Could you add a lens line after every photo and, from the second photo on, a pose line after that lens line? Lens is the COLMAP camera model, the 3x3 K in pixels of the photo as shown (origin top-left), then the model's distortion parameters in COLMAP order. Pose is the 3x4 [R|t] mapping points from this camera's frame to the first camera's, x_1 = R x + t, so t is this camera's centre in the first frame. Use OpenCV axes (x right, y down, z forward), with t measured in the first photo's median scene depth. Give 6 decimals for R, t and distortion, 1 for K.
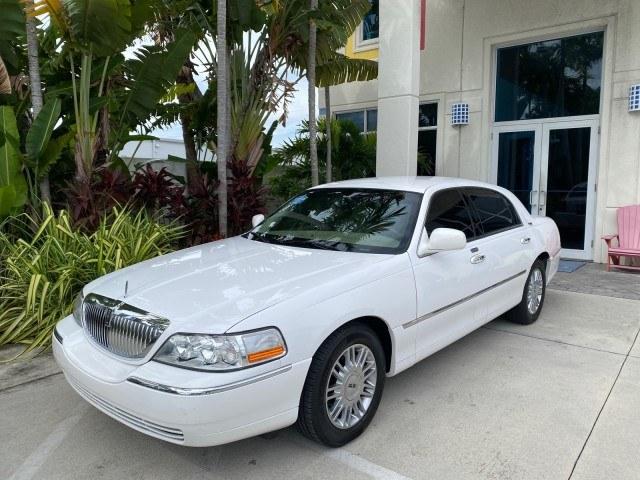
lens RADIAL K [[491.7, 0, 318.7], [0, 491.7, 234.1], [0, 0, 1]] dist [0.021486, -0.022146]
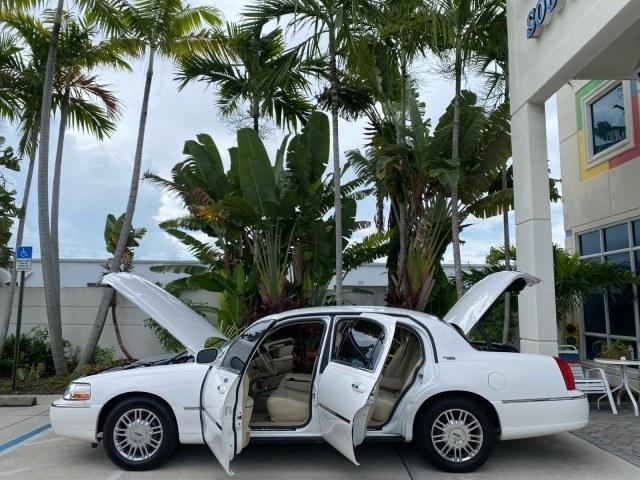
lens RADIAL K [[491.7, 0, 319.1], [0, 491.7, 237.6], [0, 0, 1]] dist [0.021486, -0.022146]
pose [[0.634155, -0.099947, -0.766719, 0.847499], [-0.087853, 0.975875, -0.199875, -0.029632], [0.768198, 0.194111, 0.610076, 0.149262]]
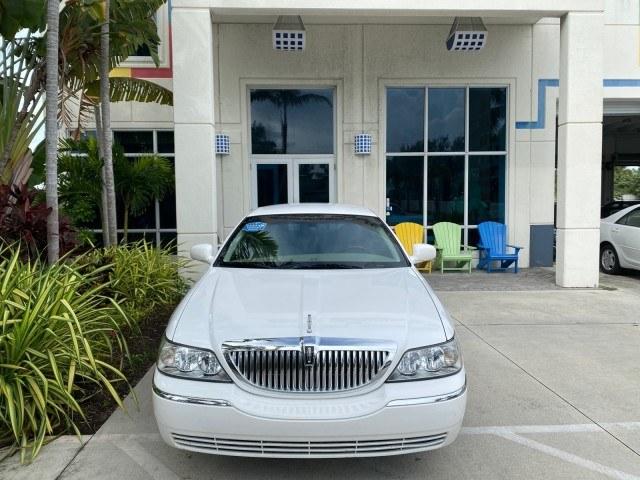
lens RADIAL K [[491.7, 0, 319.0], [0, 491.7, 239.3], [0, 0, 1]] dist [0.021486, -0.022146]
pose [[0.747844, -0.050381, 0.661960, -0.443534], [0.077458, 0.996928, -0.011632, -0.016157], [-0.659340, 0.059973, 0.749449, 0.123293]]
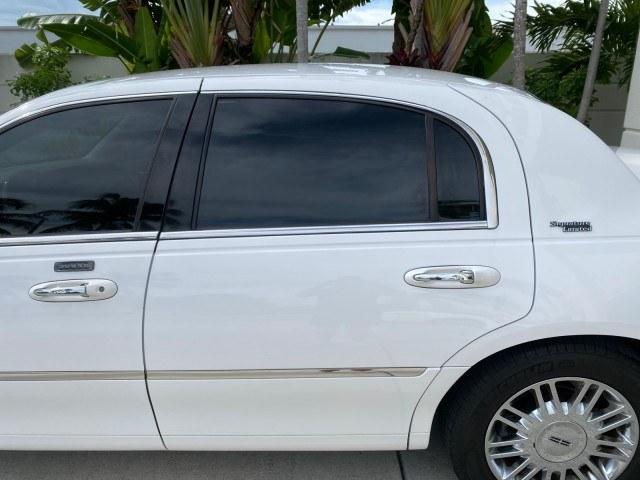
lens RADIAL K [[495.4, 0, 318.6], [0, 495.4, 235.4], [0, 0, 1]] dist [-0.002108, 0.007210]
pose [[0.626726, 0.223074, -0.746627, 0.456475], [-0.072925, 0.970734, 0.228817, -0.058996], [0.775820, -0.088958, 0.624652, 0.587250]]
